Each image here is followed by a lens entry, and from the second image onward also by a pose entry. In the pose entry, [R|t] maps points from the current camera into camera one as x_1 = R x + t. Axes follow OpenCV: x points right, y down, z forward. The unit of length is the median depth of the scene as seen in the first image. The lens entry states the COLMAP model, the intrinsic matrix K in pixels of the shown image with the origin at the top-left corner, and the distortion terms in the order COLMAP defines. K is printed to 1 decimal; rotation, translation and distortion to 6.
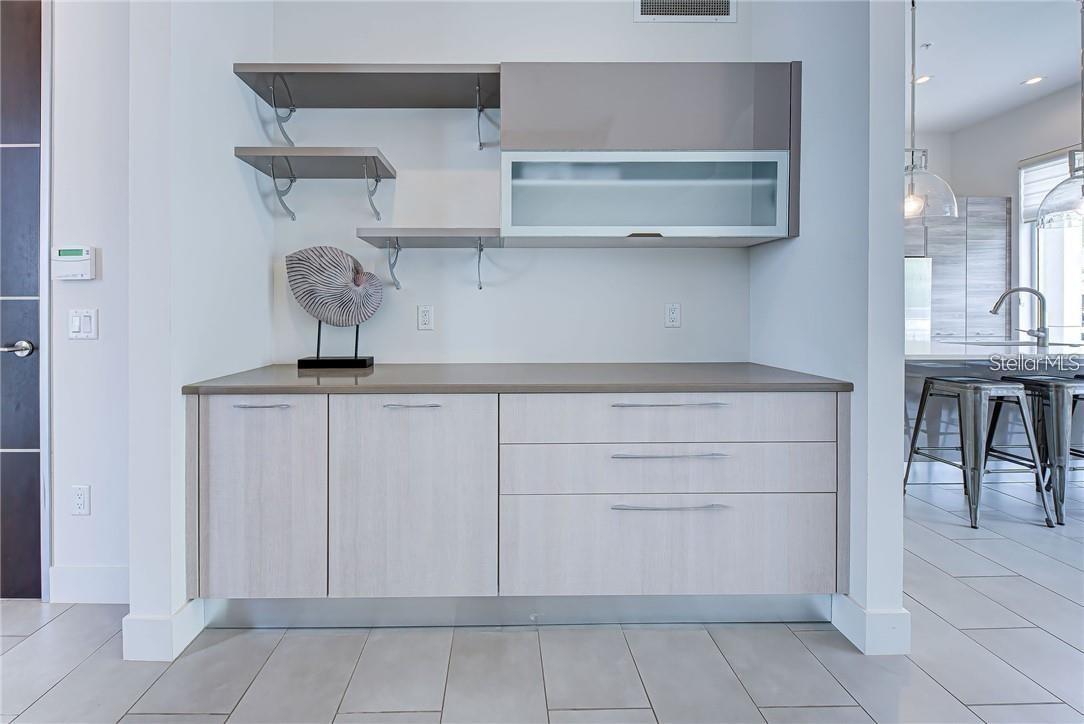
lens RADIAL K [[393.5, 0, 536.4], [0, 393.5, 358.5], [0, 0, 1]] dist [-0.006294, -0.000310]
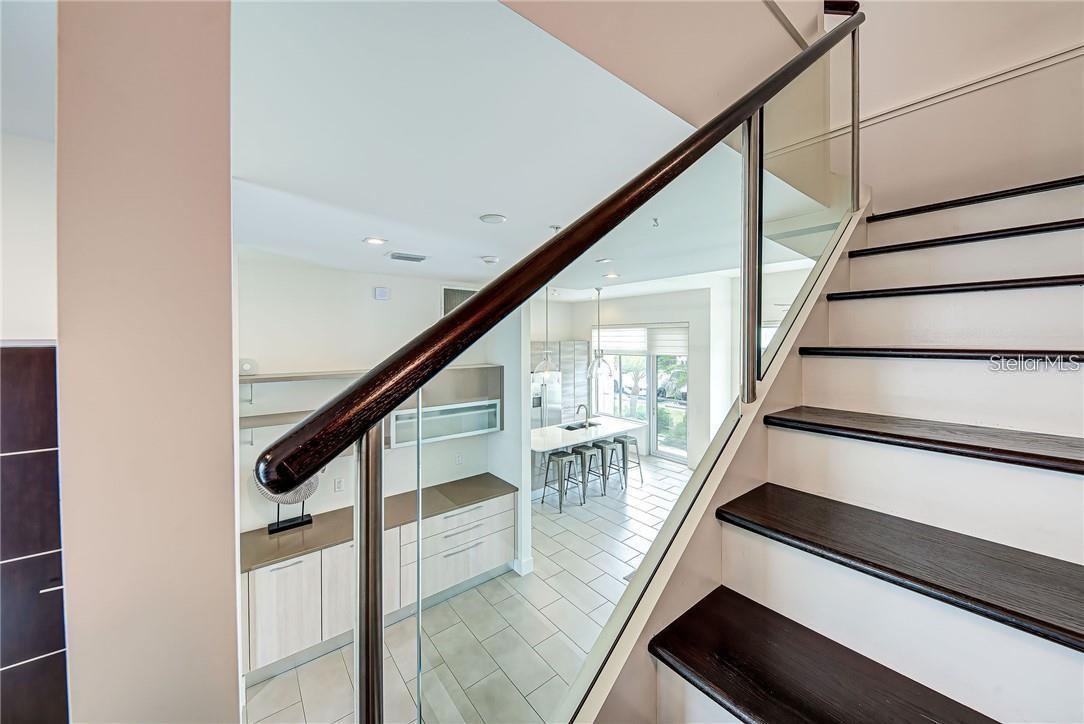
lens RADIAL K [[384.8, 0, 541.2], [0, 384.8, 339.9], [0, 0, 1]] dist [-0.001350, -0.000227]
pose [[0.792694, -0.003774, 0.609608, -0.725804], [0.007180, 0.999969, -0.003145, -0.900058], [-0.609578, 0.006870, 0.792696, -1.238672]]
